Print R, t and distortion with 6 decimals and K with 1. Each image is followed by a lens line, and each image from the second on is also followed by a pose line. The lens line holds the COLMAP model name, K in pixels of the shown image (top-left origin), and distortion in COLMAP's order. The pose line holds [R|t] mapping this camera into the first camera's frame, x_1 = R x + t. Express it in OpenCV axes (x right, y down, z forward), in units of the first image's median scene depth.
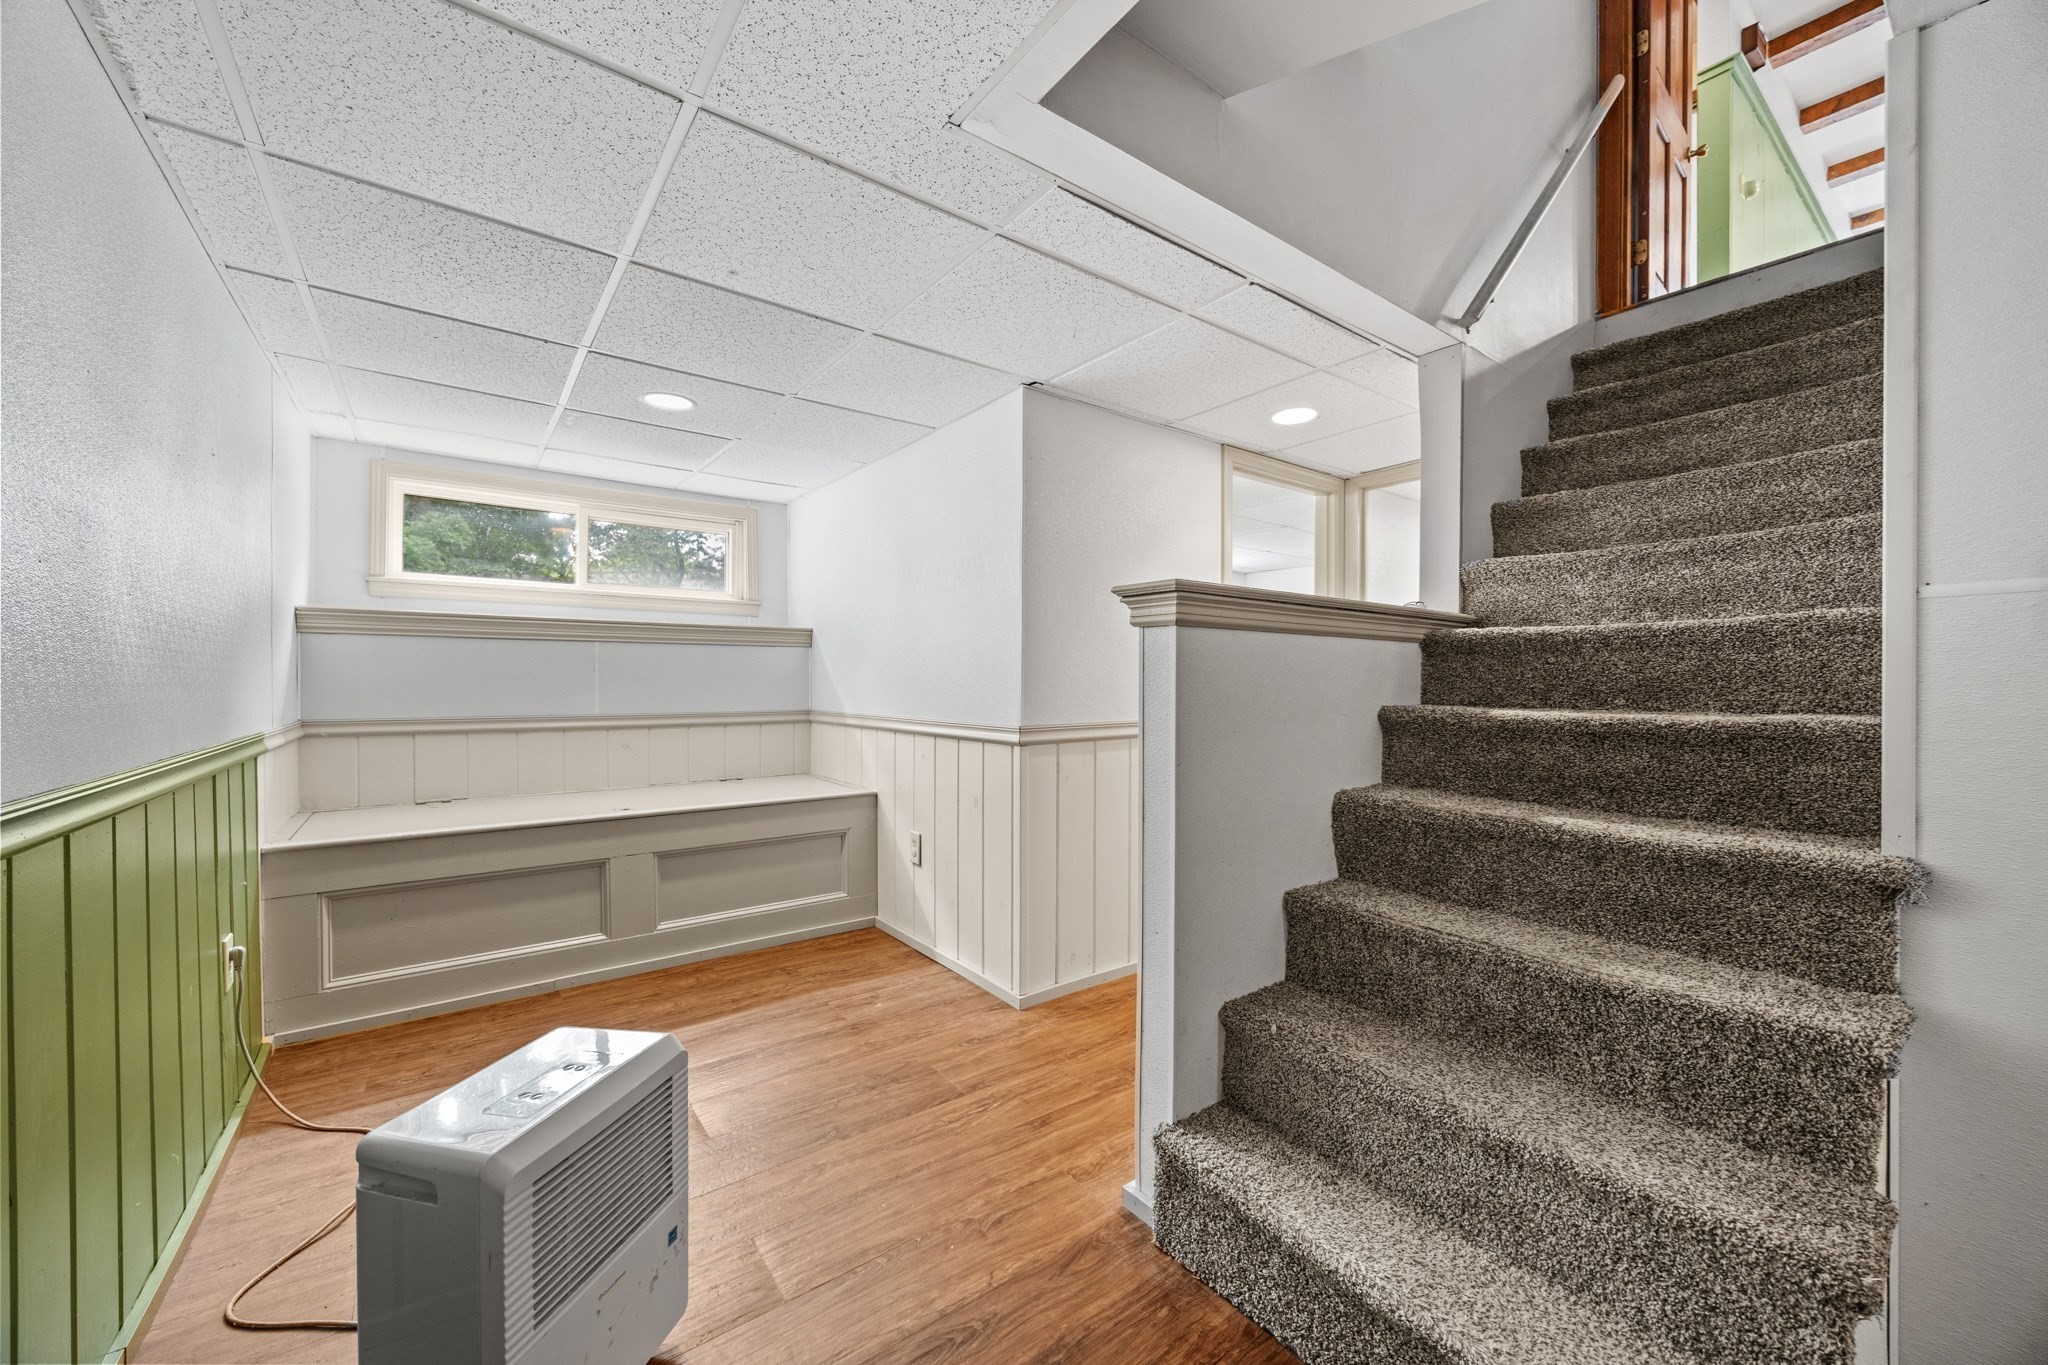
lens RADIAL K [[785.8, 0, 1034.3], [0, 785.8, 687.7], [0, 0, 1]] dist [-0.001286, -0.000303]
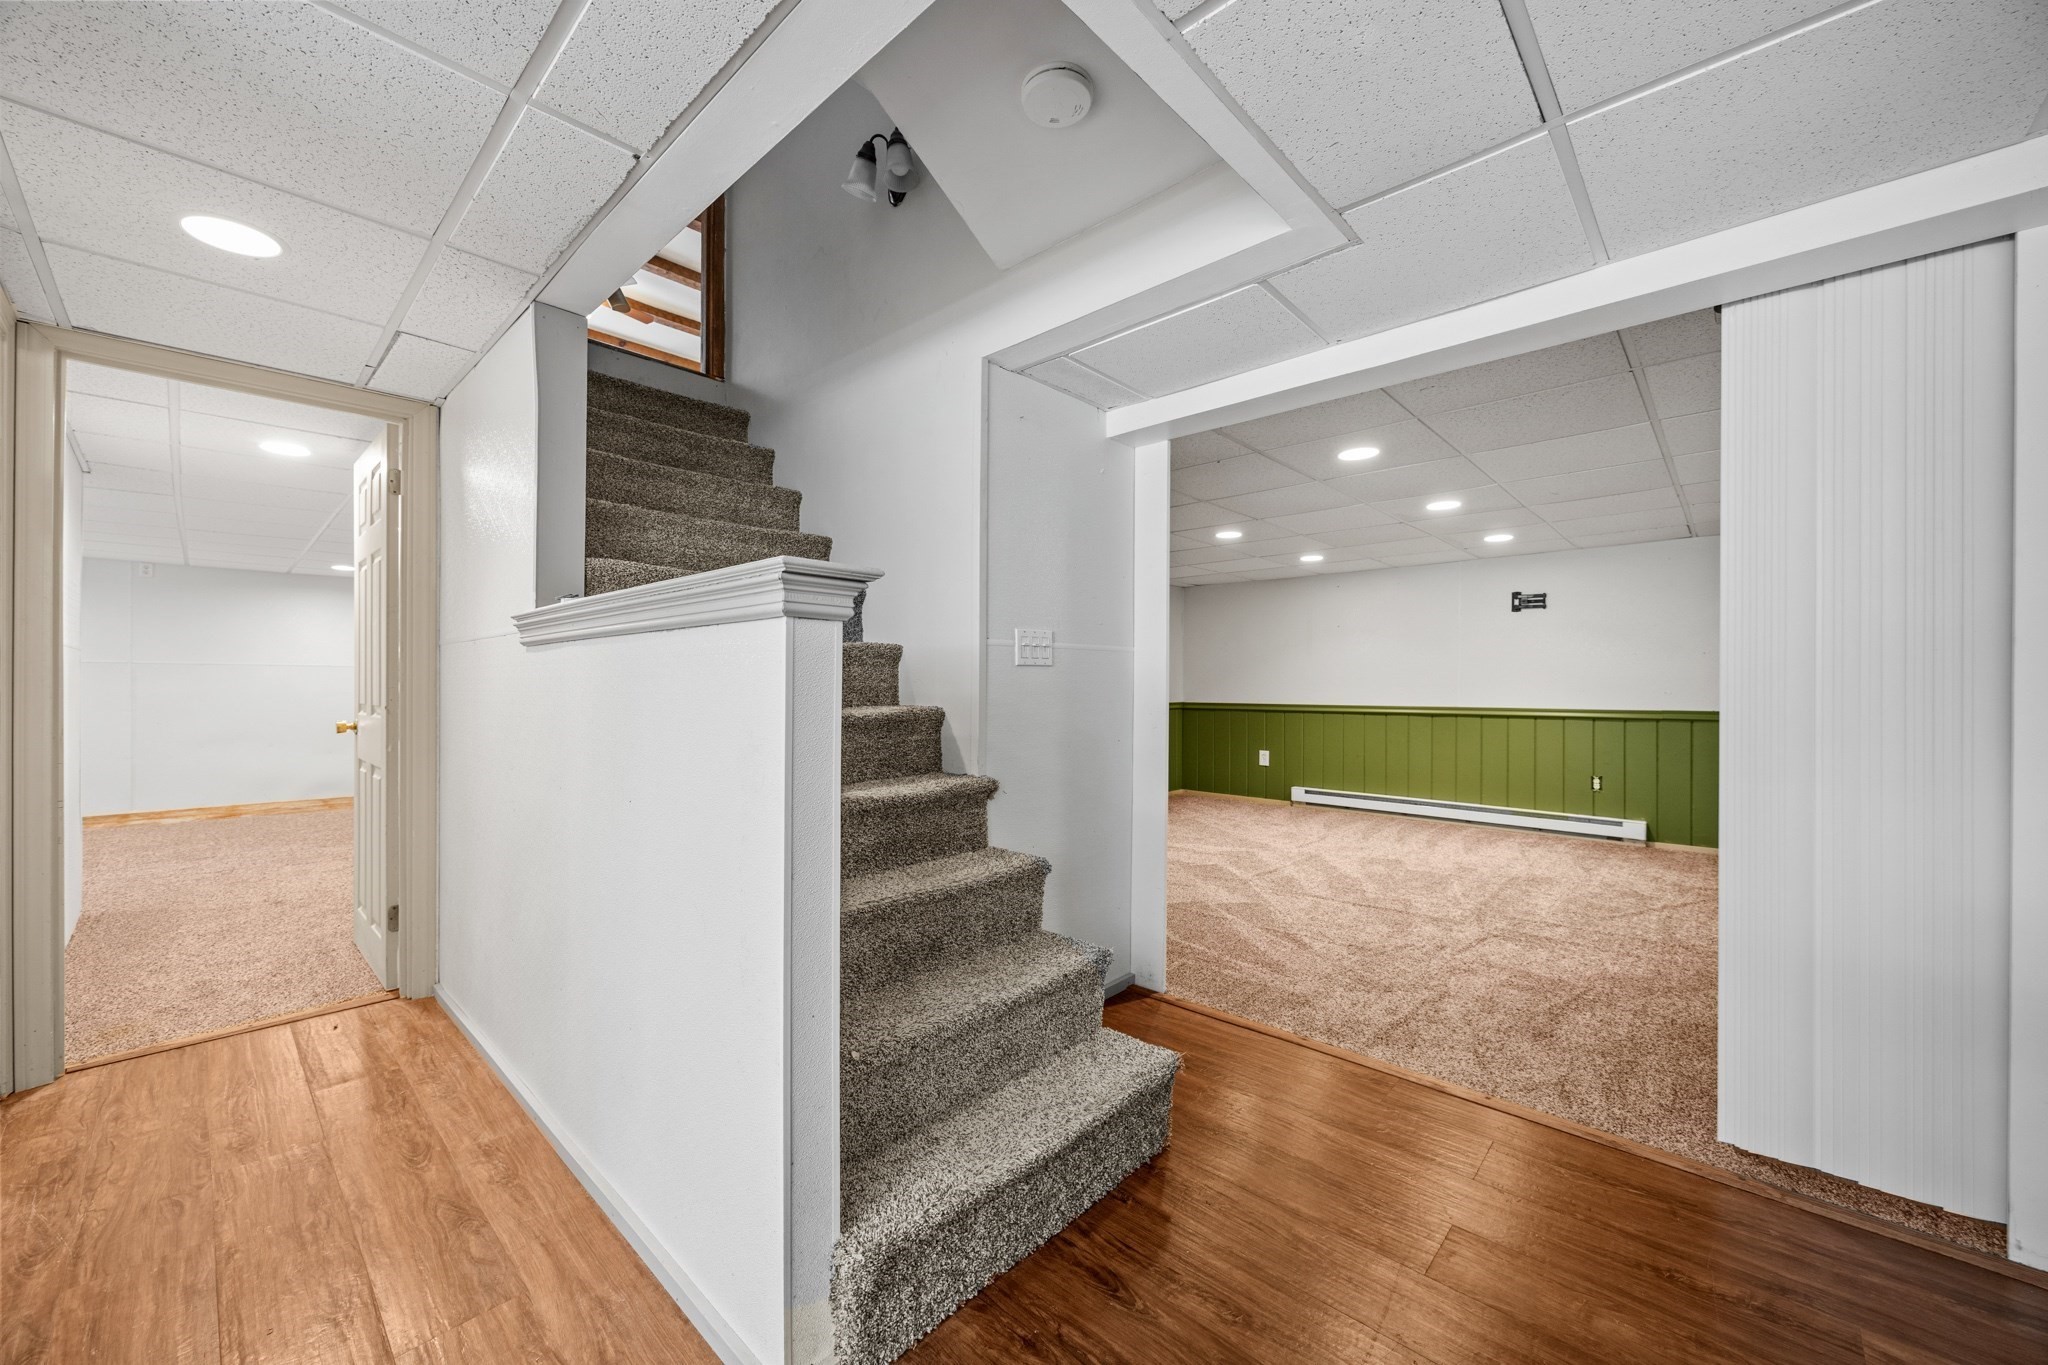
lens RADIAL K [[785.8, 0, 1019.8], [0, 785.8, 684.2], [0, 0, 1]] dist [-0.001286, -0.000303]
pose [[-0.172888, -0.004249, 0.984932, -0.713175], [0.004768, 0.999975, 0.005151, -0.018994], [-0.984930, 0.005587, -0.172863, 1.043029]]
